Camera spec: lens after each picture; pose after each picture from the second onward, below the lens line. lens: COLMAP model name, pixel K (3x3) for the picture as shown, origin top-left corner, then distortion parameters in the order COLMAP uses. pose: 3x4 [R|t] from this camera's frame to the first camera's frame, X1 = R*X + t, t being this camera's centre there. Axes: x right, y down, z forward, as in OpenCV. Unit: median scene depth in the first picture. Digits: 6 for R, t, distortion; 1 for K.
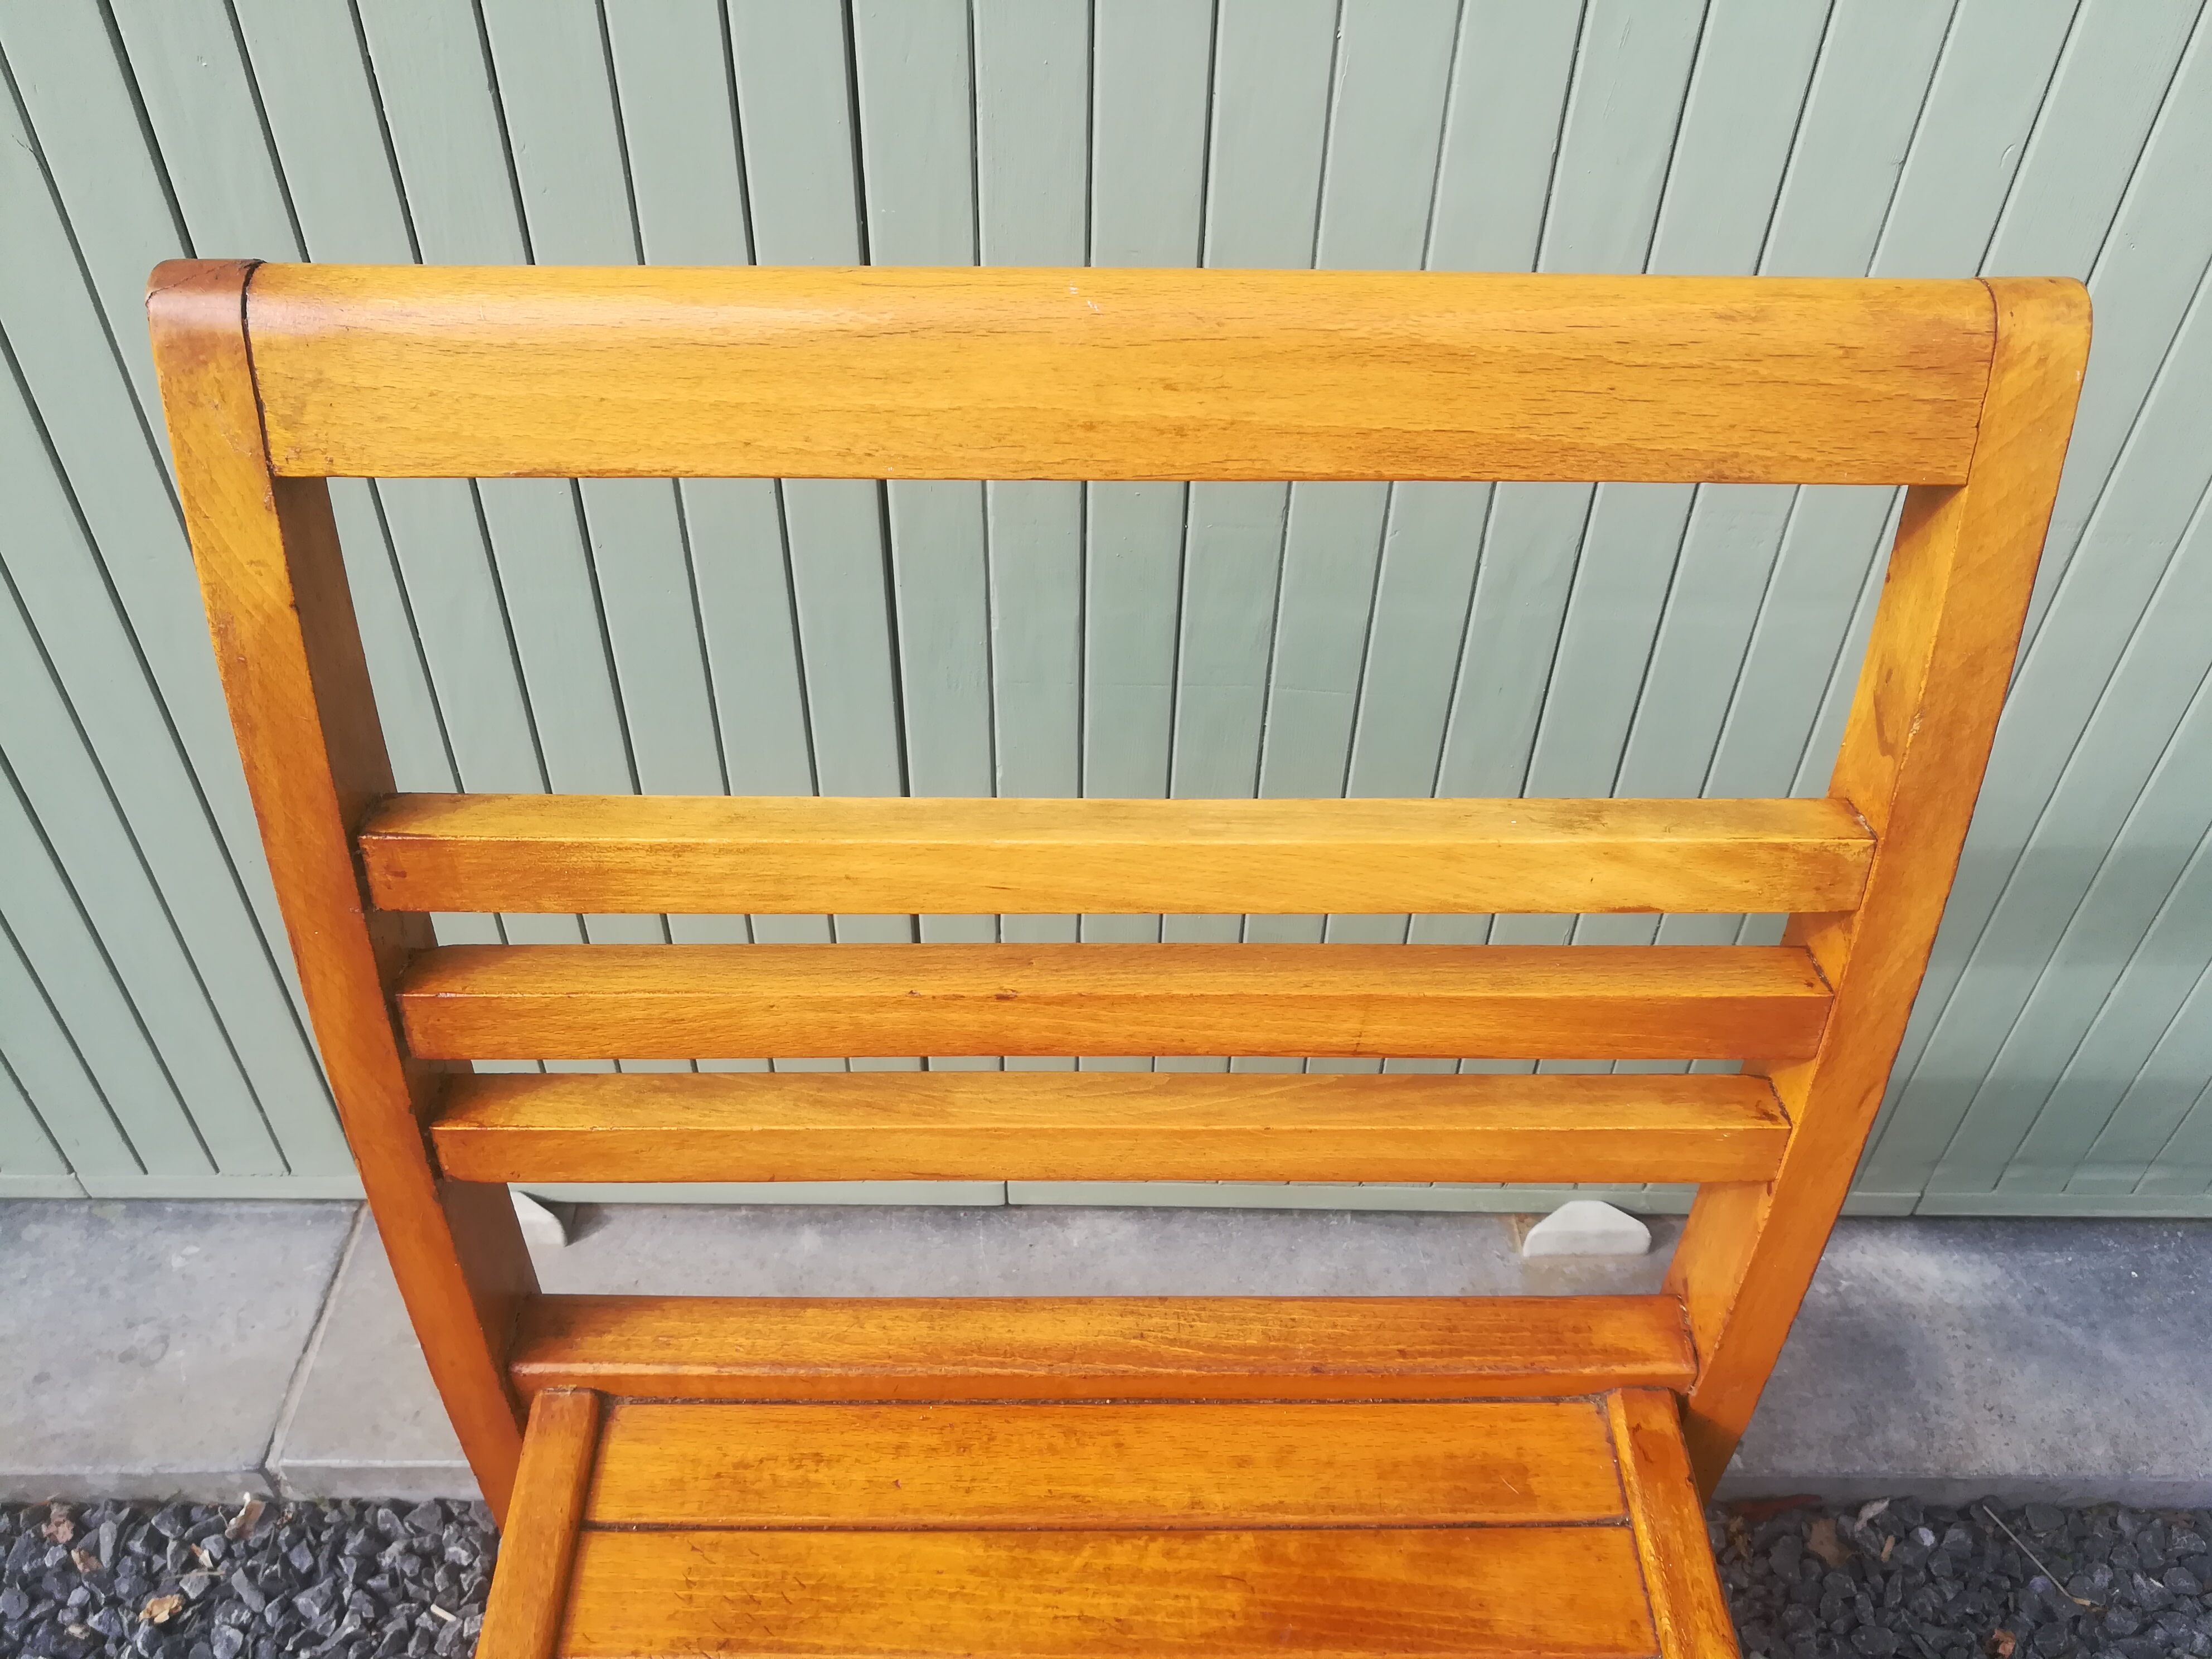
lens RADIAL K [[1764.6, 0, 1068.9], [0, 1764.6, 829.7], [0, 0, 1]] dist [-0.026683, 0.037904]
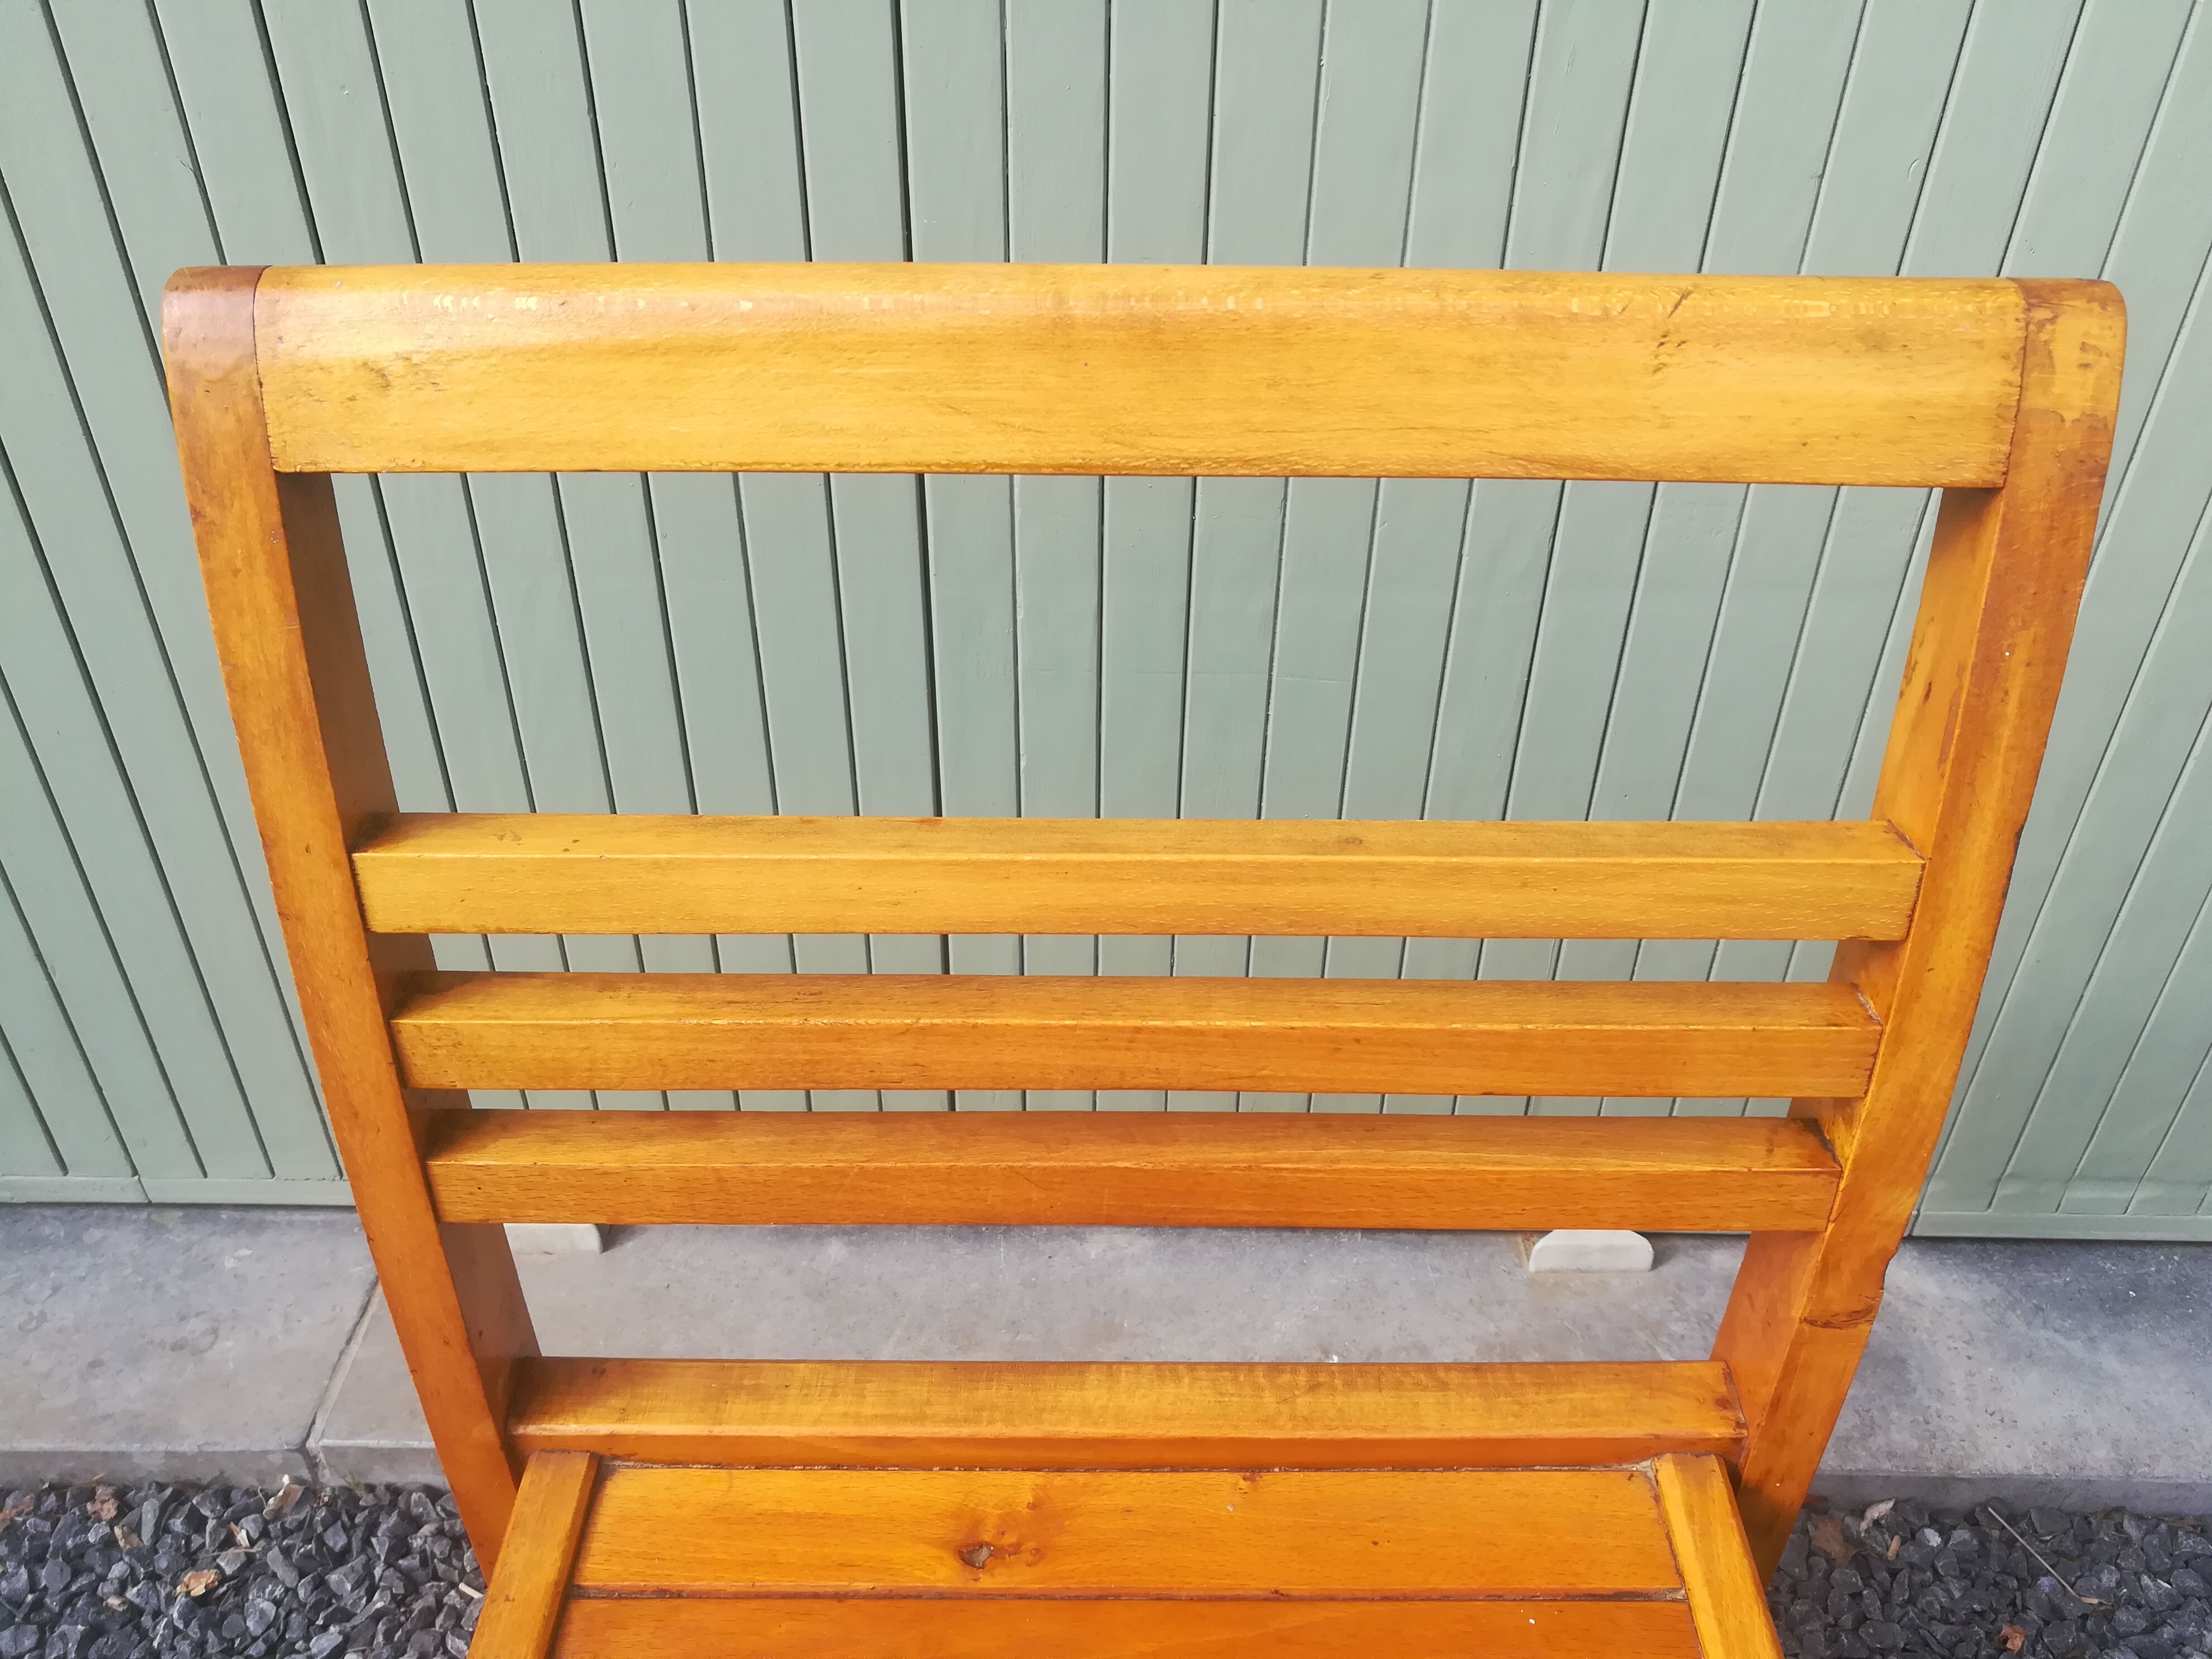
lens RADIAL K [[1764.6, 0, 1068.9], [0, 1764.6, 829.7], [0, 0, 1]] dist [-0.026683, 0.037904]
pose [[0.999786, 0.006703, -0.019564, 0.008749], [-0.008950, 0.993078, -0.117113, 0.119731], [0.018644, 0.117263, 0.992926, -0.059312]]
